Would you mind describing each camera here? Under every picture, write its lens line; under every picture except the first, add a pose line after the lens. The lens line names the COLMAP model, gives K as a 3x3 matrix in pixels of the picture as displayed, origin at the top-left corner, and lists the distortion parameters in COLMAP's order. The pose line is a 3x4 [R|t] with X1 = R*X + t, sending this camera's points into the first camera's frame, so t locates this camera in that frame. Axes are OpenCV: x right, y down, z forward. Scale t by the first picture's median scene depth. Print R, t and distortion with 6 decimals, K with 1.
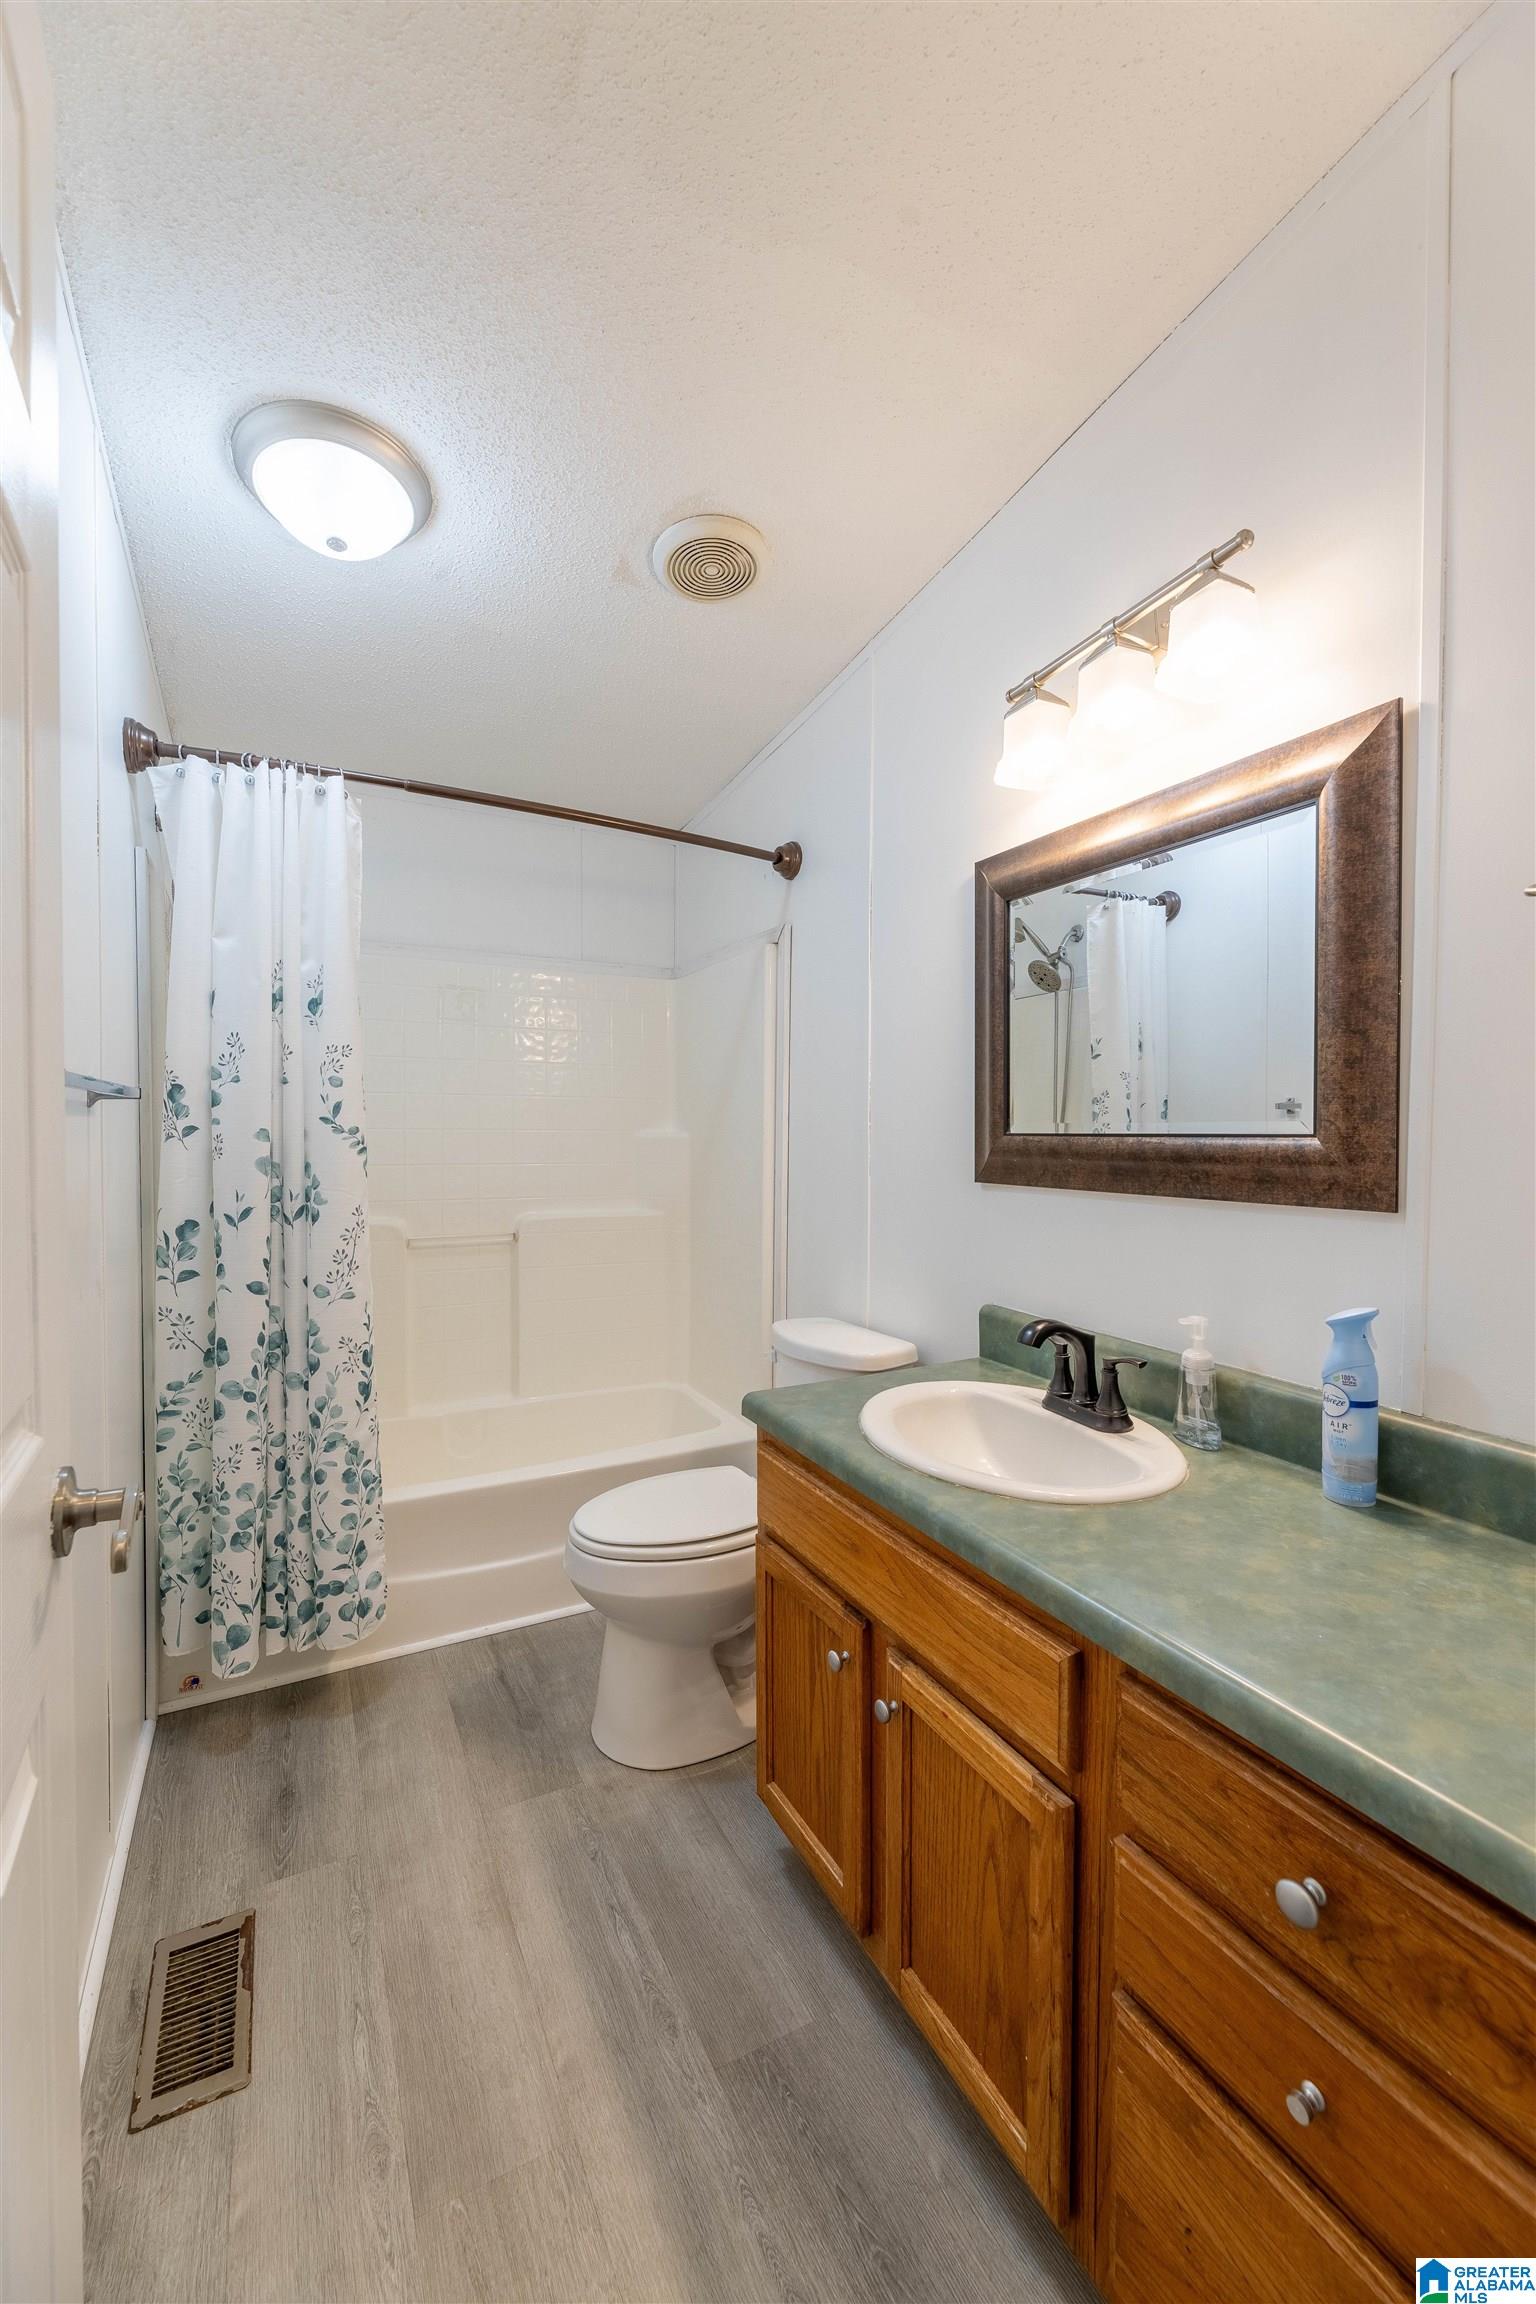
lens RADIAL K [[898.7, 0, 763.4], [0, 898.7, 1145.4], [0, 0, 1]] dist [-0.003045, 0.000340]
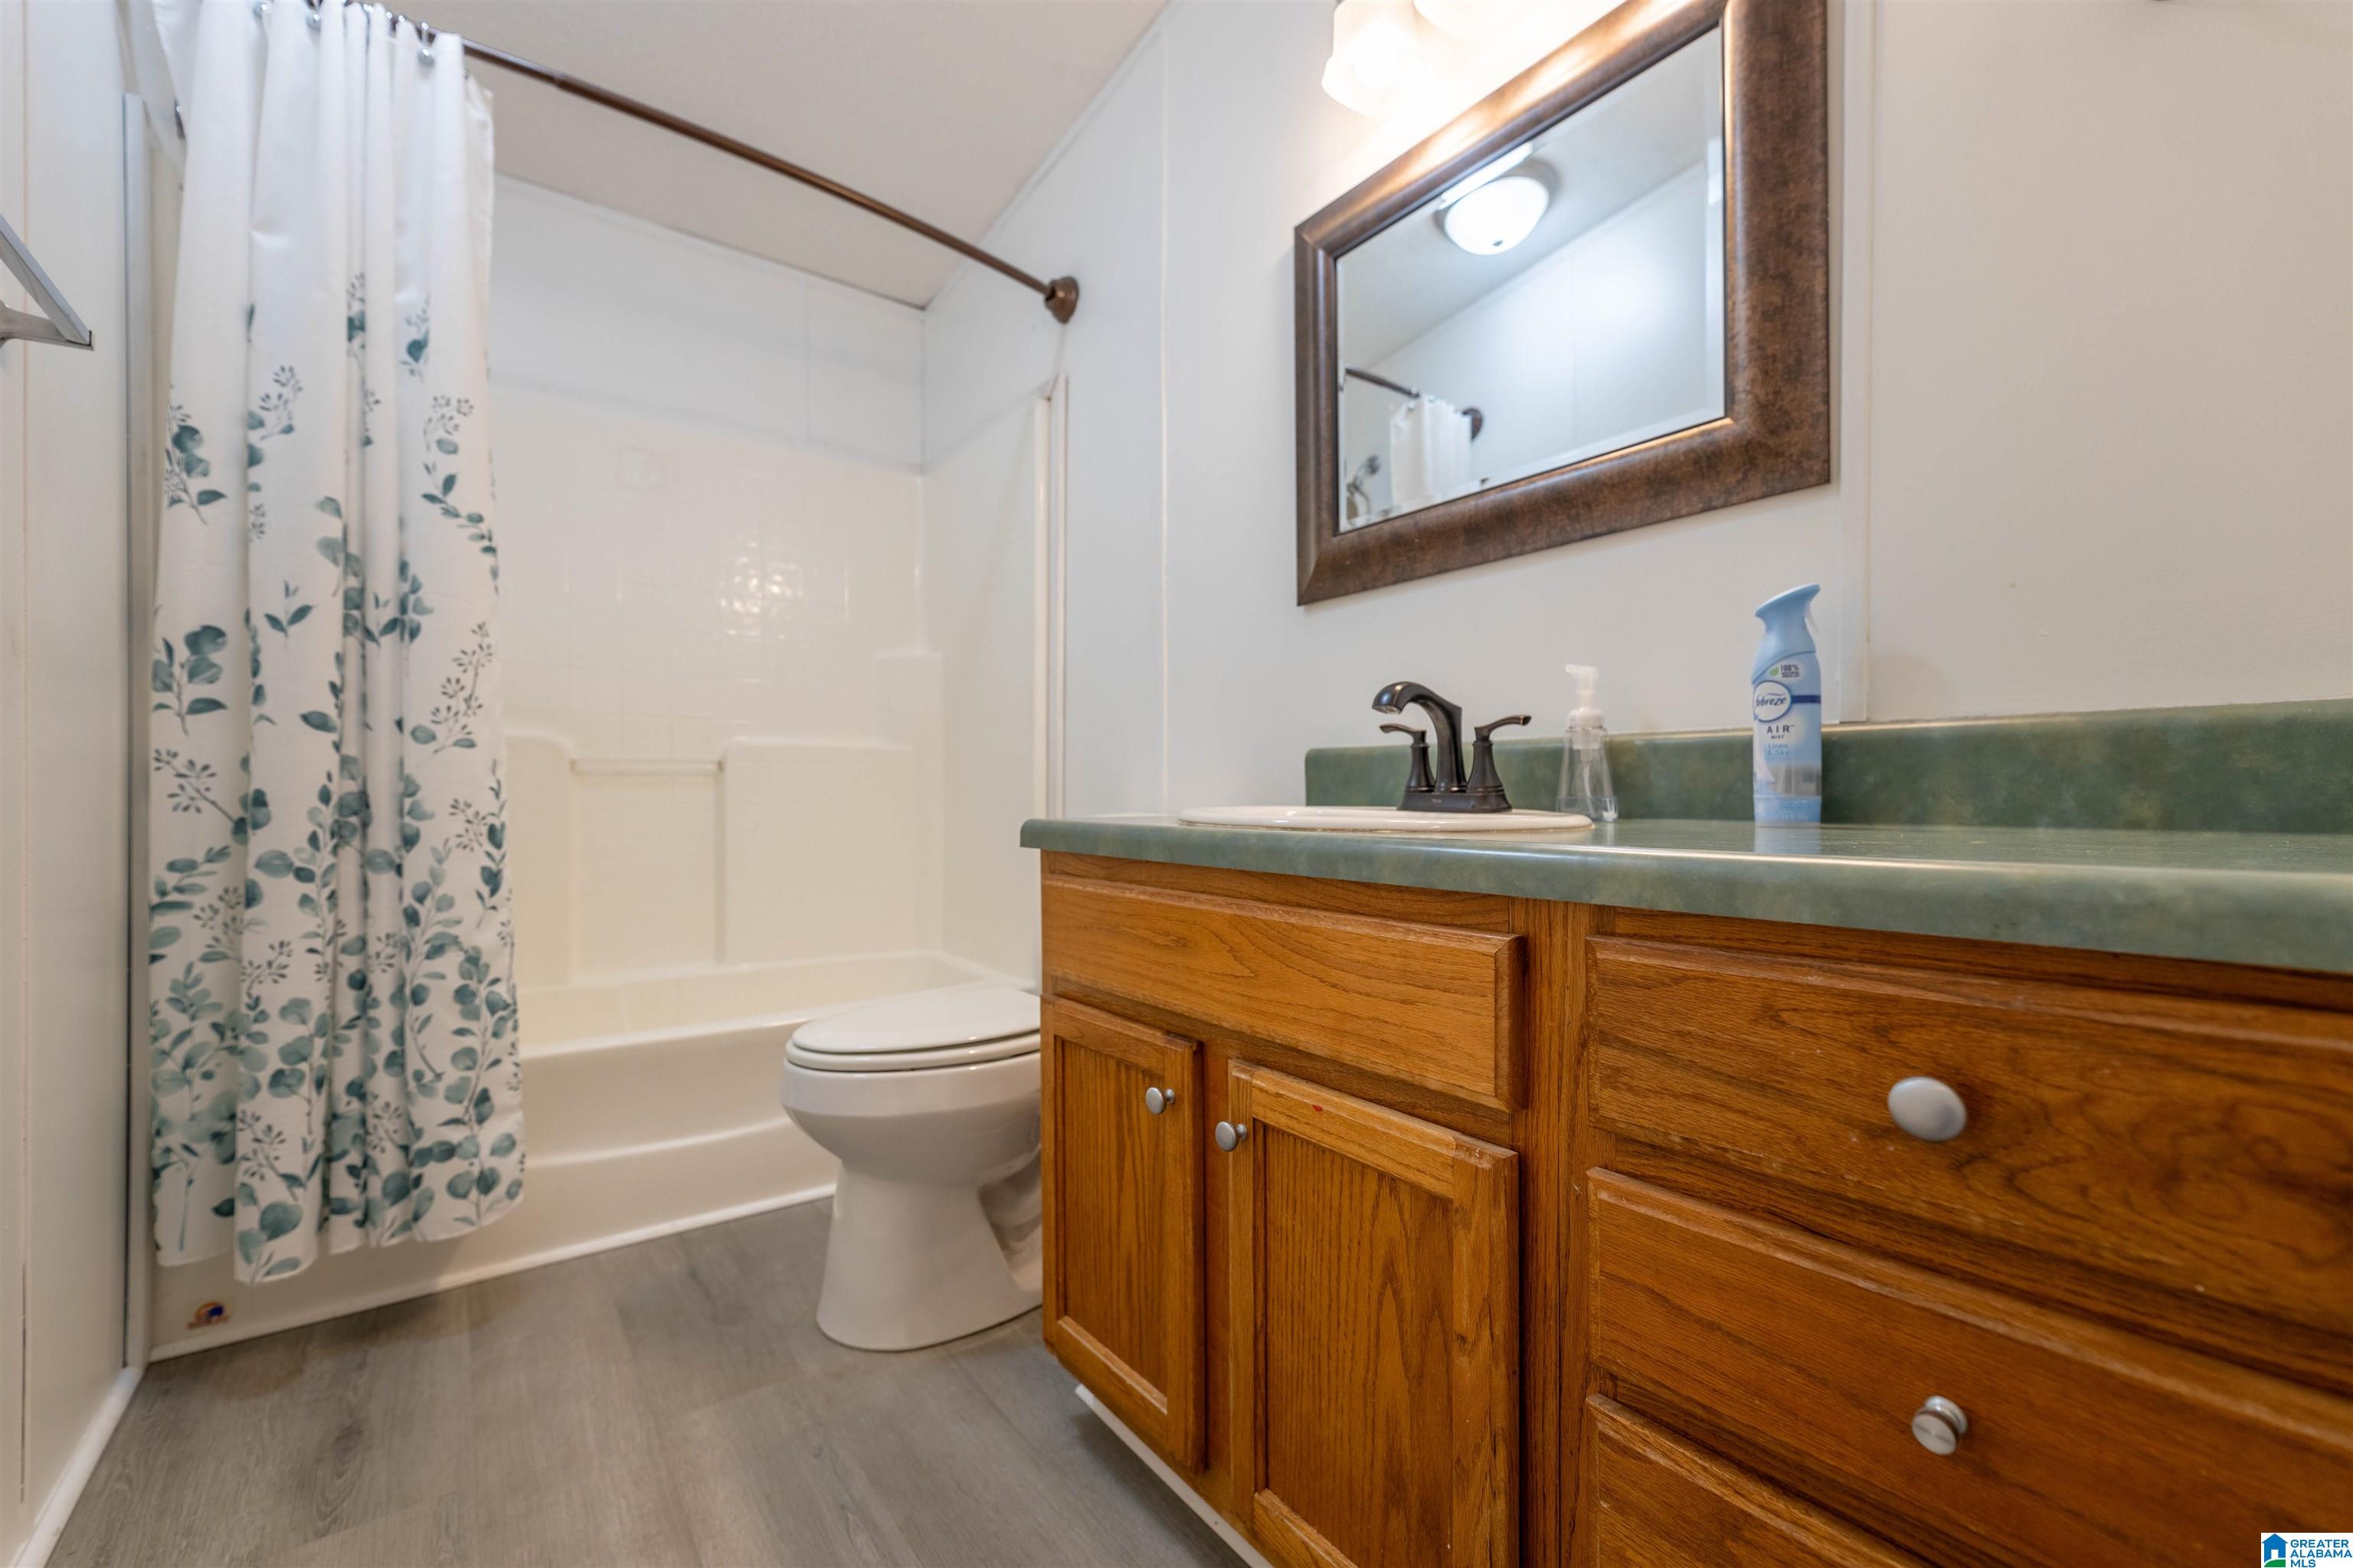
lens RADIAL K [[953.0, 0, 1180.0], [0, 953.0, 787.6], [0, 0, 1]] dist [0.003511, -0.000167]
pose [[0.986144, -0.004887, 0.165821, -0.022601], [0.008488, 0.999743, -0.021012, 0.249049], [-0.165676, 0.022129, 0.985932, 0.159221]]
